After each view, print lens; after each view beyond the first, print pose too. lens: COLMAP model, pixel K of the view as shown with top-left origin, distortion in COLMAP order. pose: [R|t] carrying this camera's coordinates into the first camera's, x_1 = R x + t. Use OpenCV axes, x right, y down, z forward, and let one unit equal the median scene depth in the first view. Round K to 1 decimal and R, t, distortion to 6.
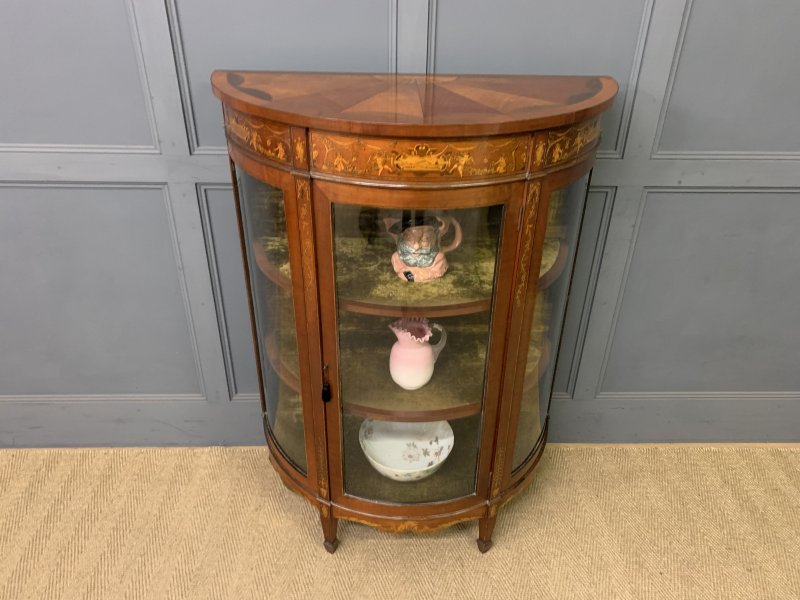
lens RADIAL K [[595.9, 0, 401.7], [0, 595.9, 302.6], [0, 0, 1]] dist [0.036614, -0.010041]
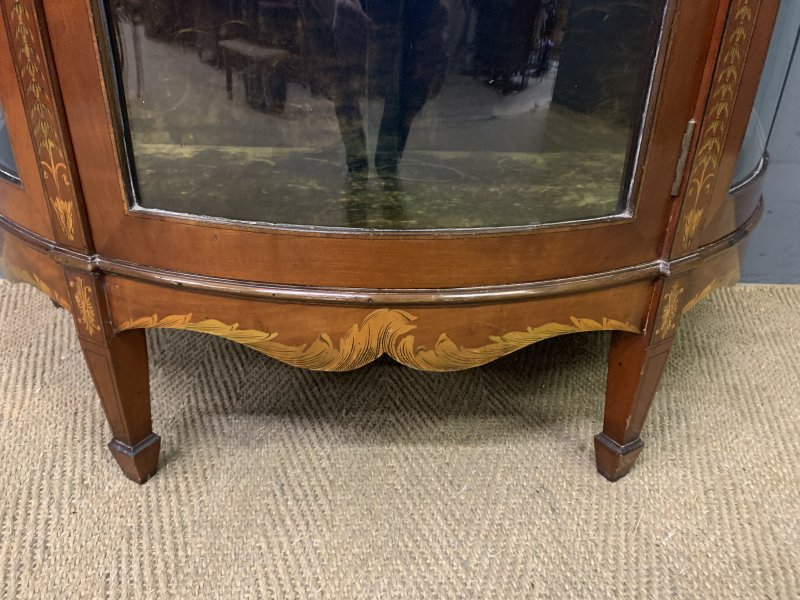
lens RADIAL K [[604.4, 0, 403.4], [0, 604.4, 299.5], [0, 0, 1]] dist [0.013923, -0.011569]
pose [[0.999713, 0.002844, 0.023797, 0.015196], [-0.001132, 0.997430, -0.071636, 0.369203], [-0.023939, 0.071588, 0.997147, 0.716734]]
